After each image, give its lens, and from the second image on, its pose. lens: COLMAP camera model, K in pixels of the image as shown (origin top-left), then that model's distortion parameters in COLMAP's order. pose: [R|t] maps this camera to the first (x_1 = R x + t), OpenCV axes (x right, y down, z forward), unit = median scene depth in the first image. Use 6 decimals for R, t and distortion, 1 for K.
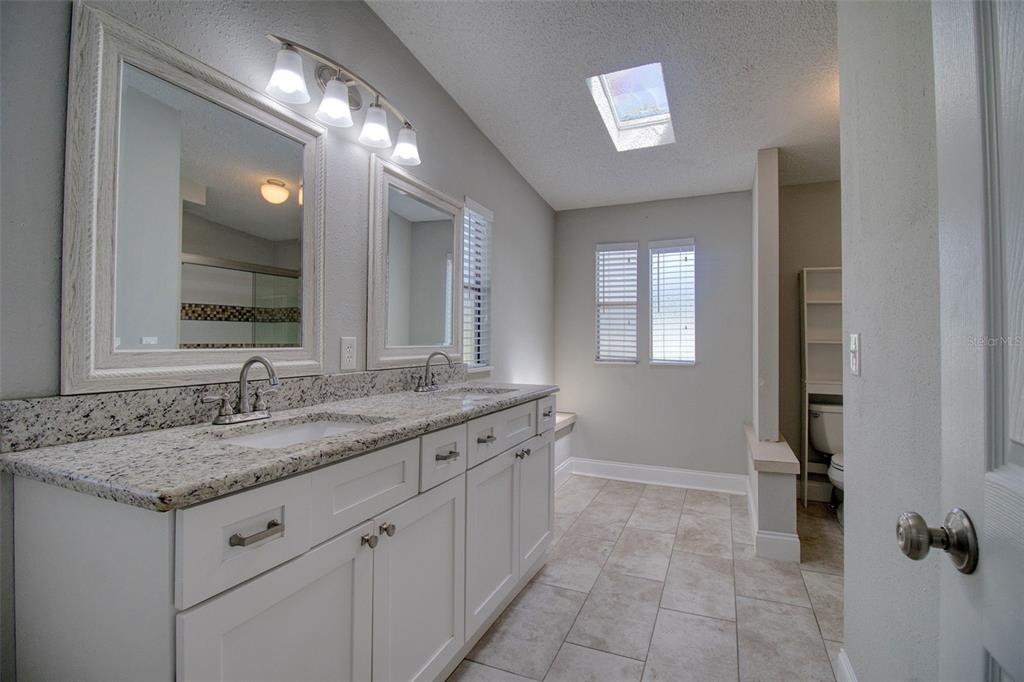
lens RADIAL K [[475.4, 0, 517.8], [0, 475.4, 333.5], [0, 0, 1]] dist [-0.021660, -0.001262]
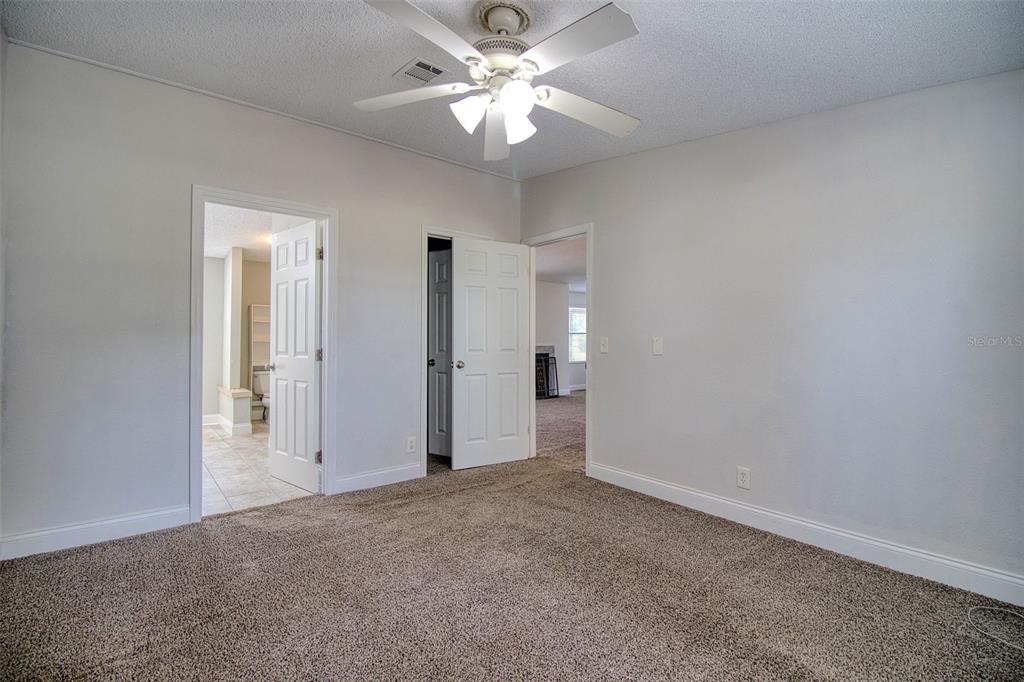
lens RADIAL K [[475.4, 0, 516.7], [0, 475.4, 339.9], [0, 0, 1]] dist [-0.021660, -0.001262]
pose [[0.462336, 0.011008, 0.886636, -0.675690], [-0.008576, 0.999932, -0.007943, 0.021955], [-0.886663, -0.003932, 0.462399, -0.966358]]
